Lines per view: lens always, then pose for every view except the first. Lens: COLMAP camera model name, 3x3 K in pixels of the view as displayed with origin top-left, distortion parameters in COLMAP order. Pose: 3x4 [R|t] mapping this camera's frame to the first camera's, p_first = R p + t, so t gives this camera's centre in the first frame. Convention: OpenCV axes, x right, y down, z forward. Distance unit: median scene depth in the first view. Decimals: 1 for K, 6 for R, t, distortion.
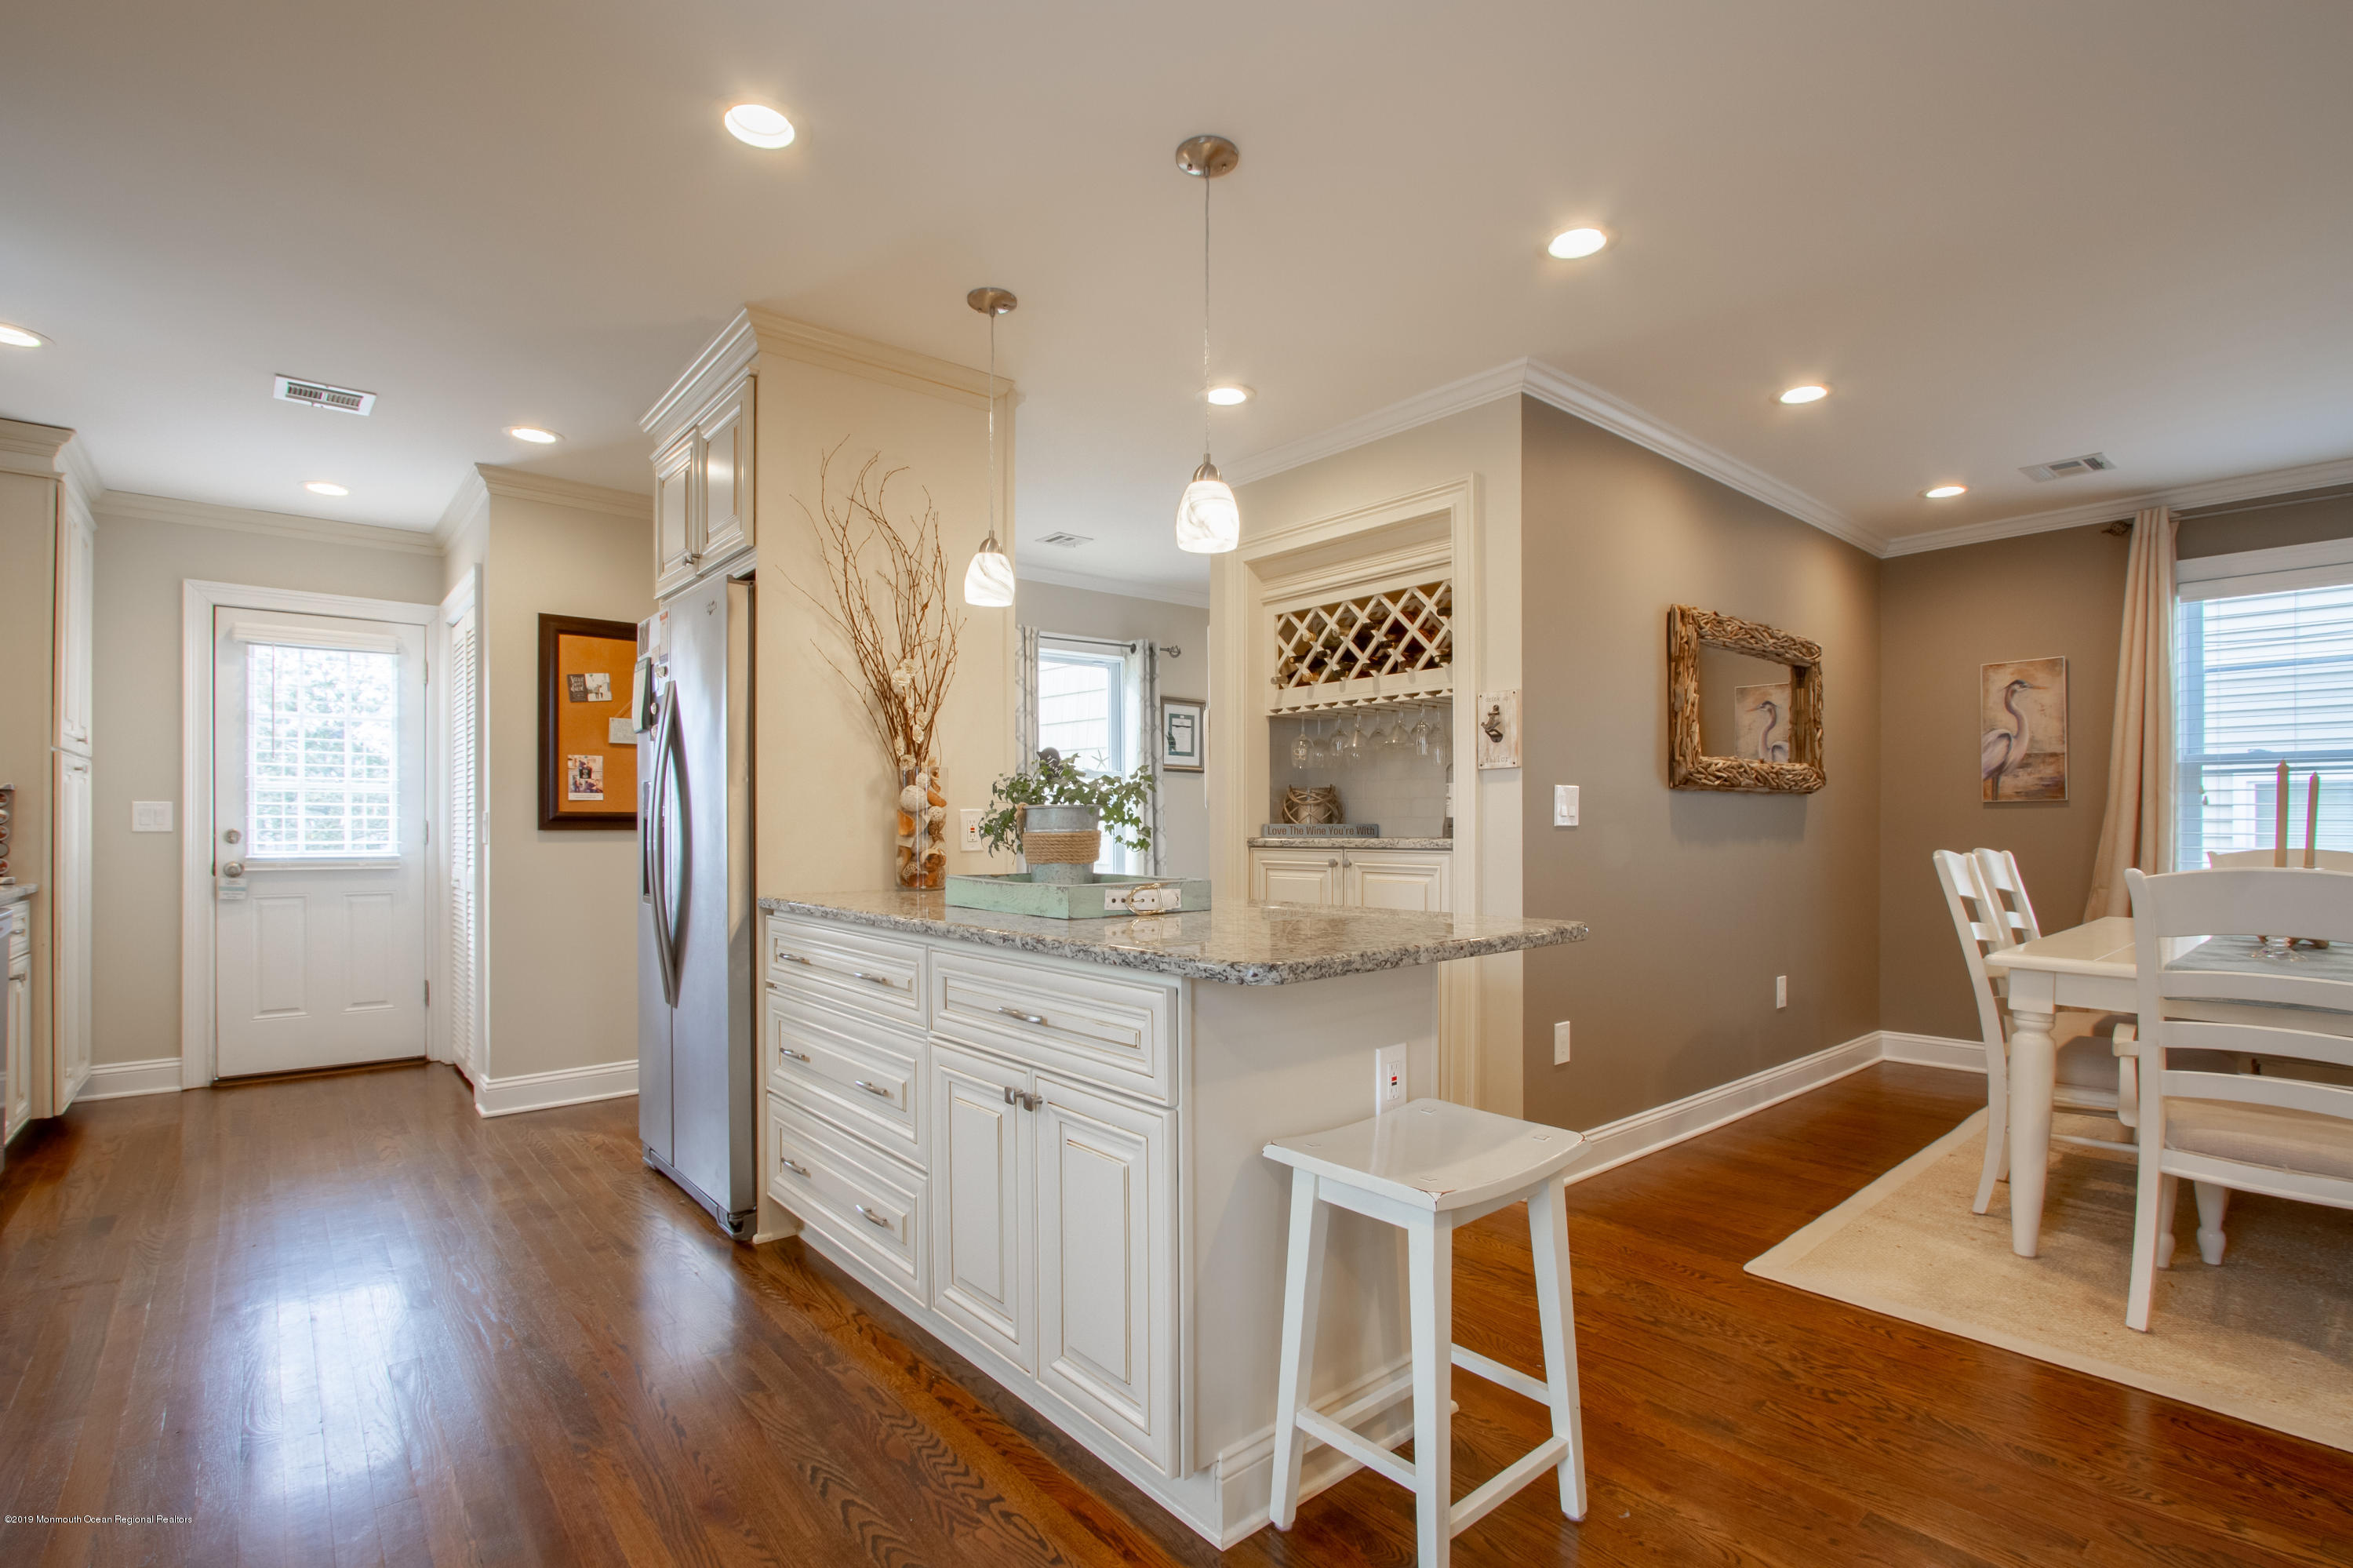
lens RADIAL K [[1106.2, 0, 1195.9], [0, 1106.2, 821.5], [0, 0, 1]] dist [-0.016216, 0.001954]
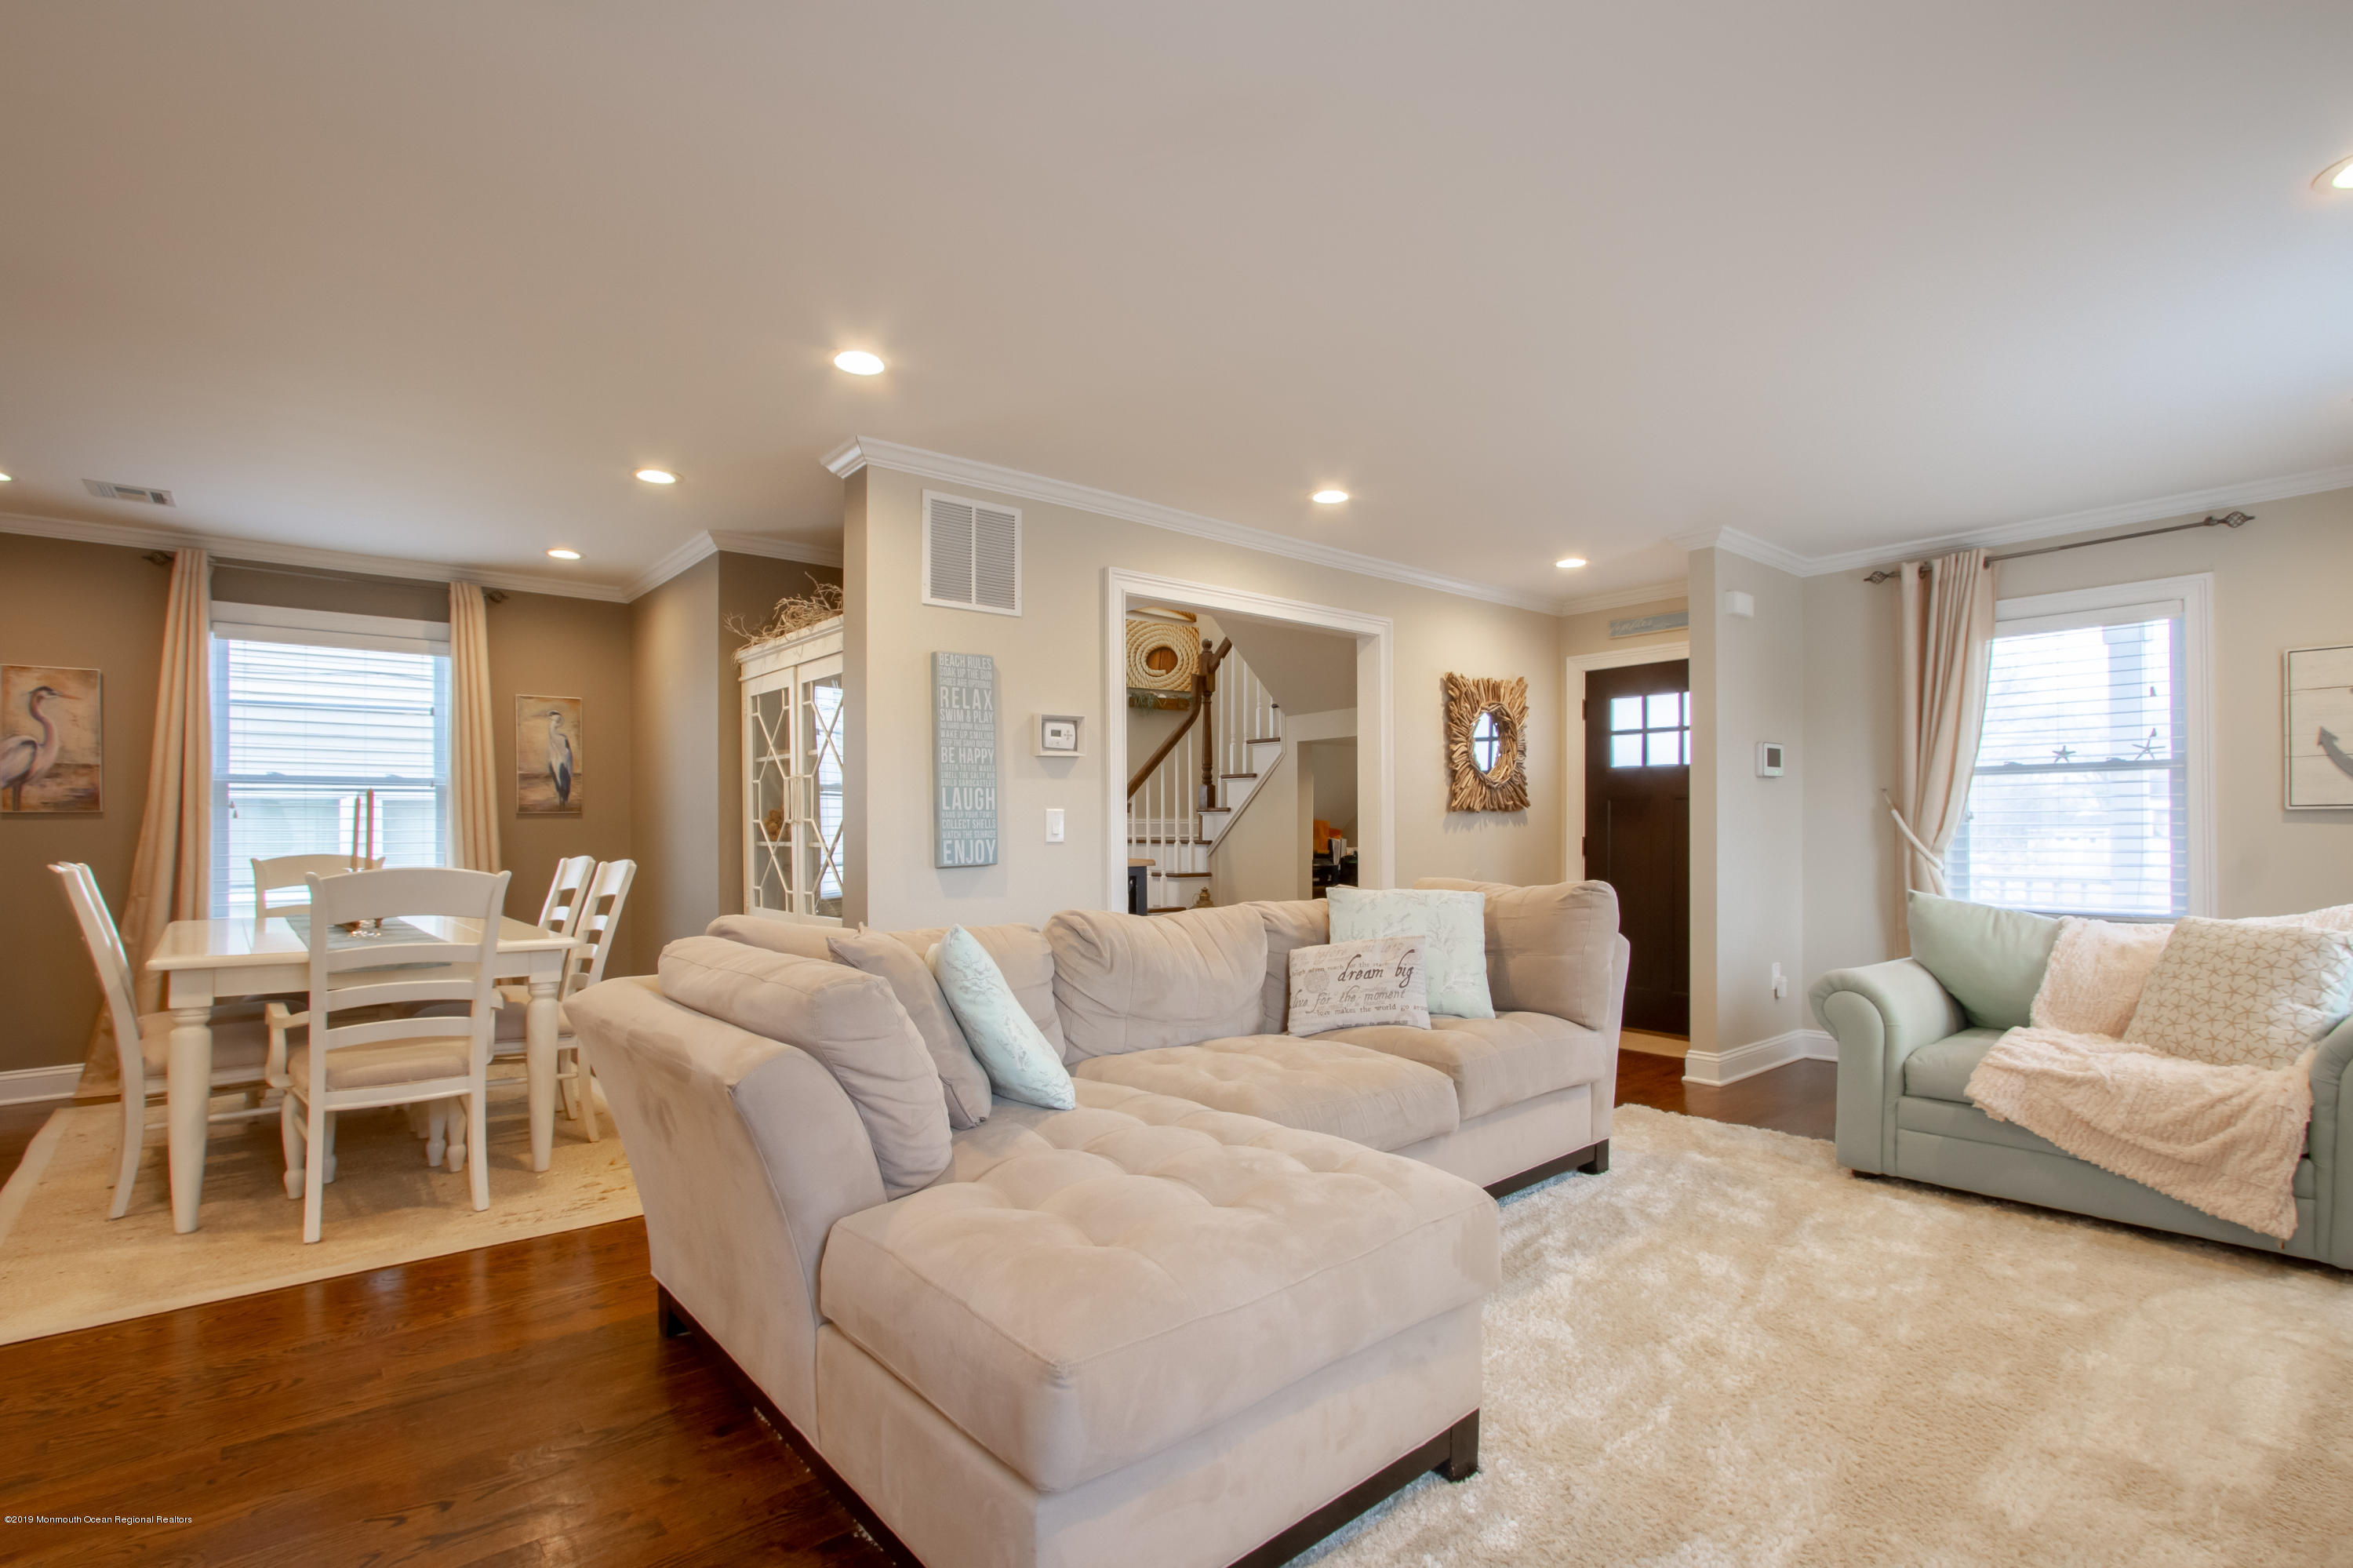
lens RADIAL K [[1106.2, 0, 1195.9], [0, 1106.2, 821.5], [0, 0, 1]] dist [-0.016216, 0.001954]
pose [[-0.009767, 0.003050, 0.999948, -0.233304], [0.003150, 0.999990, -0.003019, -0.004742], [-0.999947, 0.003121, -0.009777, 0.000648]]
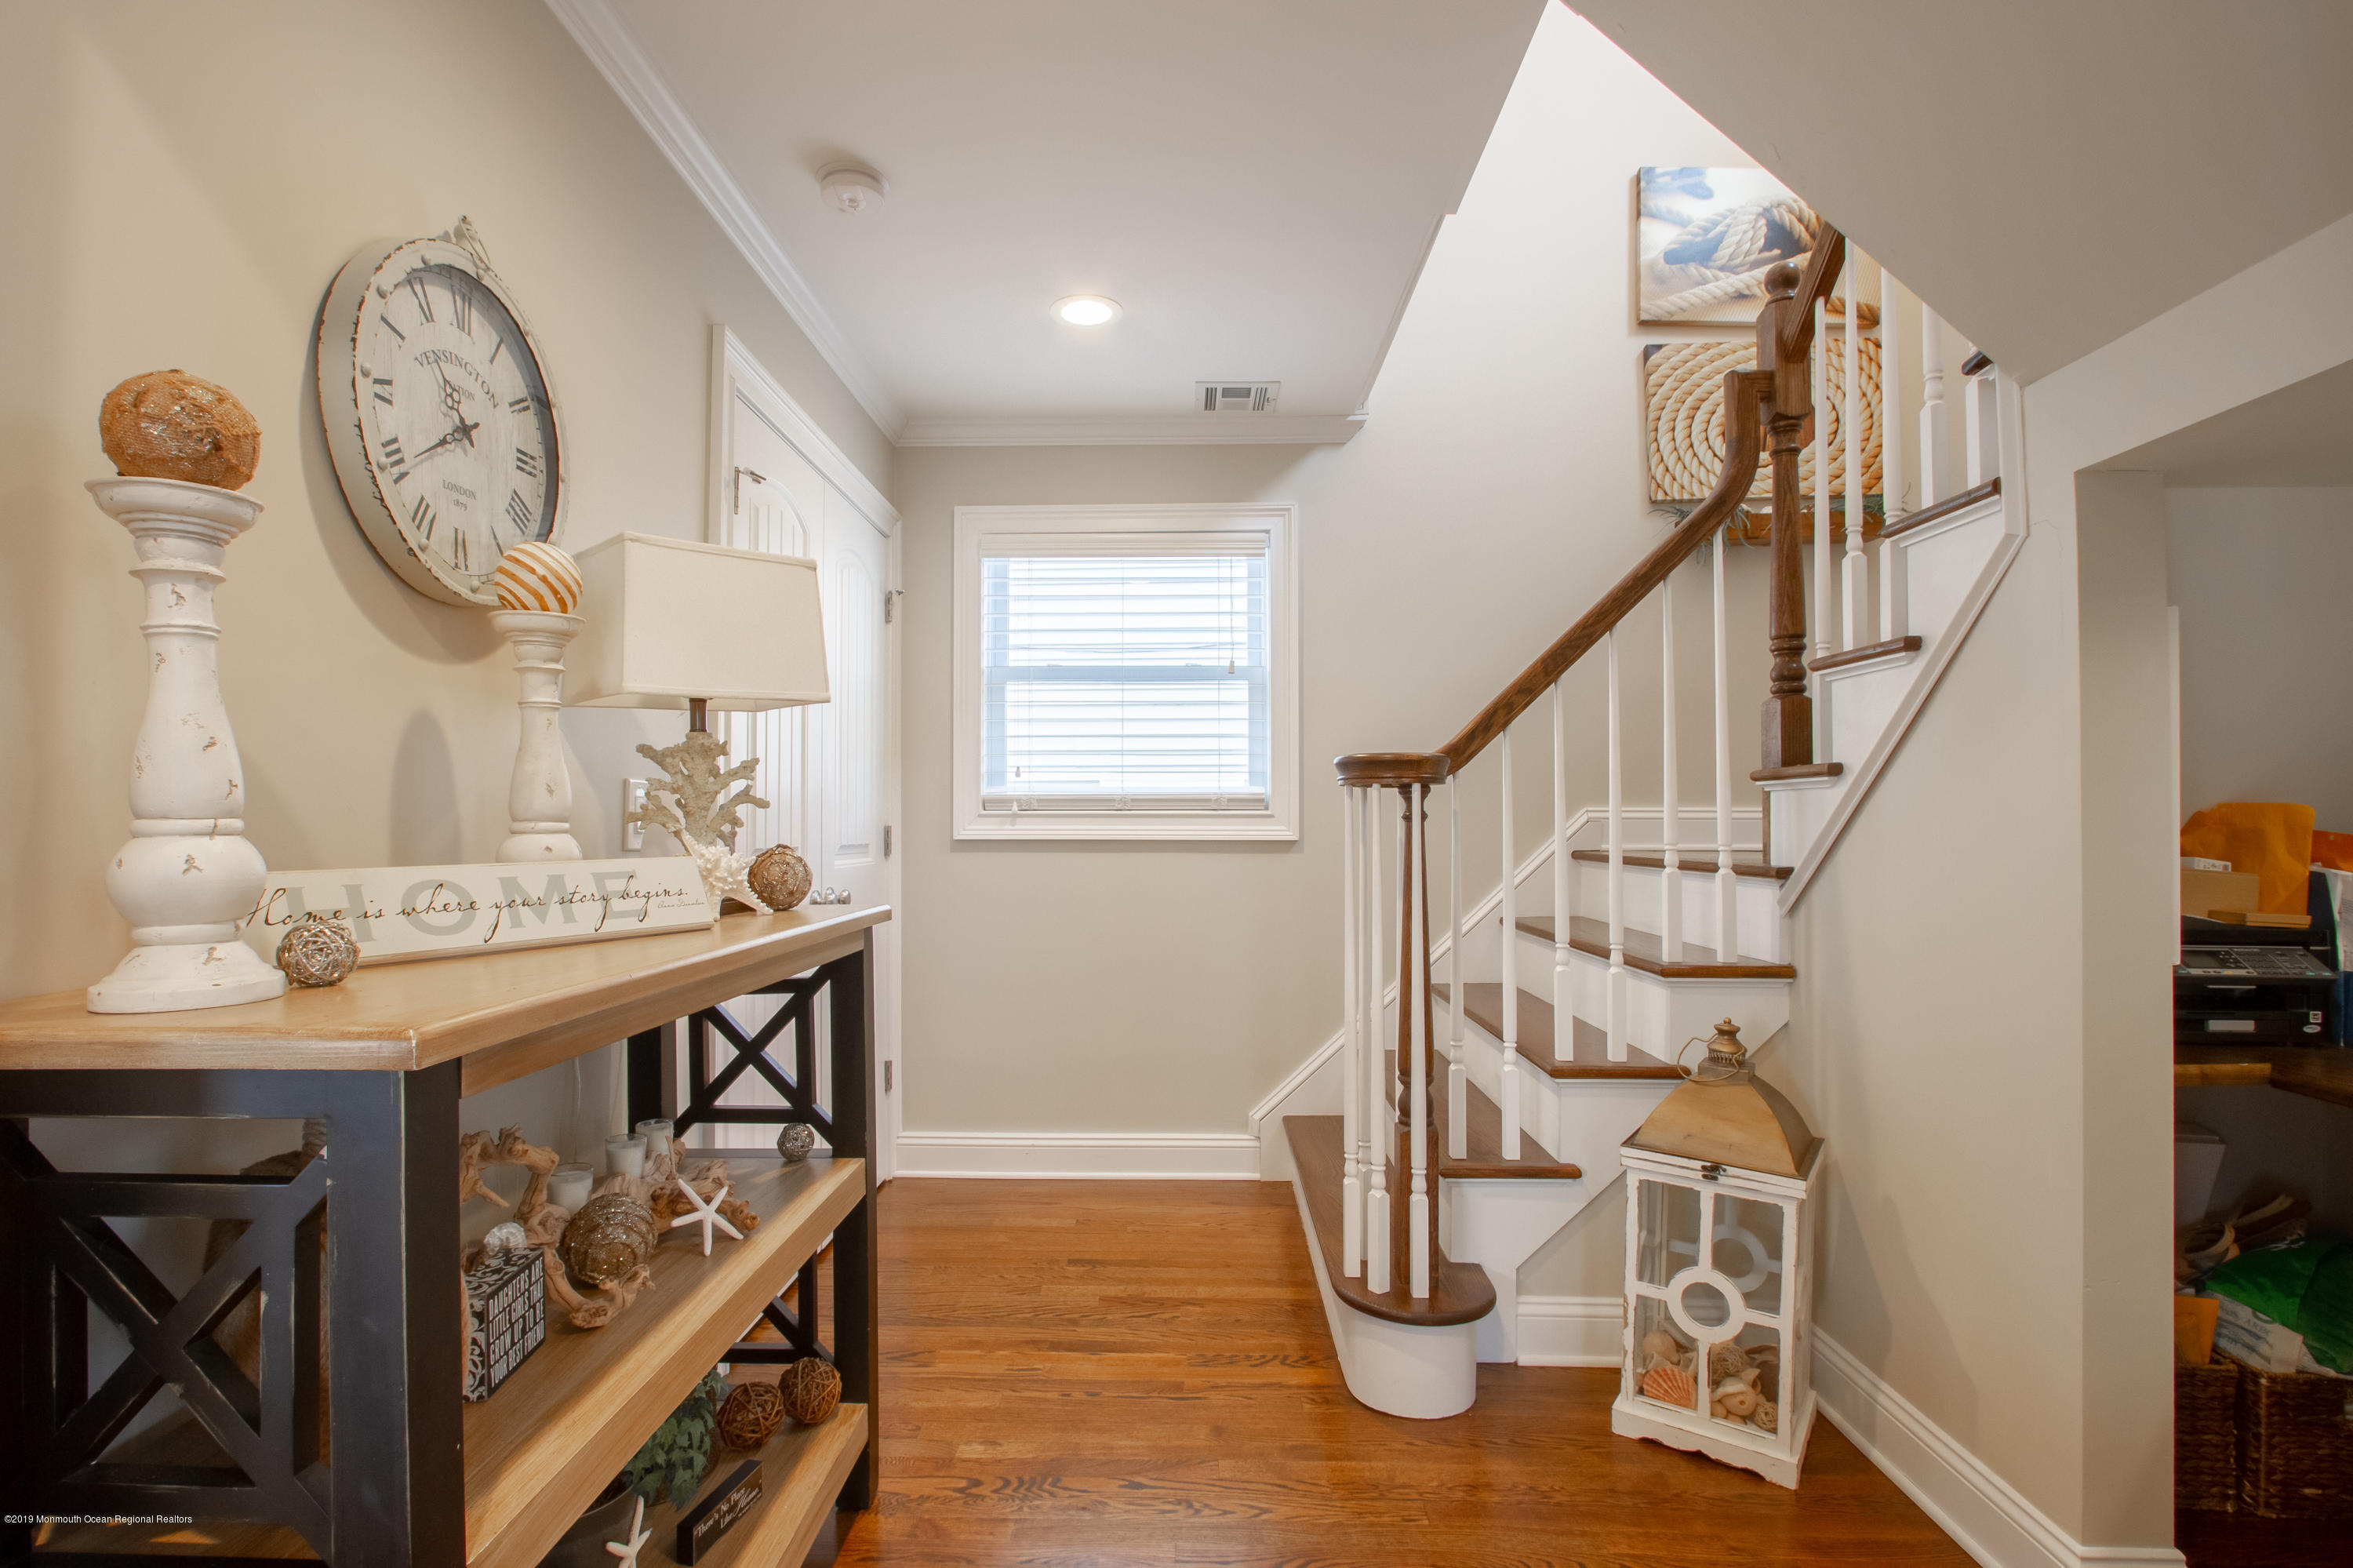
lens RADIAL K [[1139.1, 0, 1141.0], [0, 1139.1, 803.2], [0, 0, 1]] dist [-0.012573, 0.001486]
pose [[0.668056, 0.015107, 0.743958, 0.797343], [-0.001910, 0.999825, -0.018587, -0.001264], [-0.744109, 0.010996, 0.667968, -0.170390]]
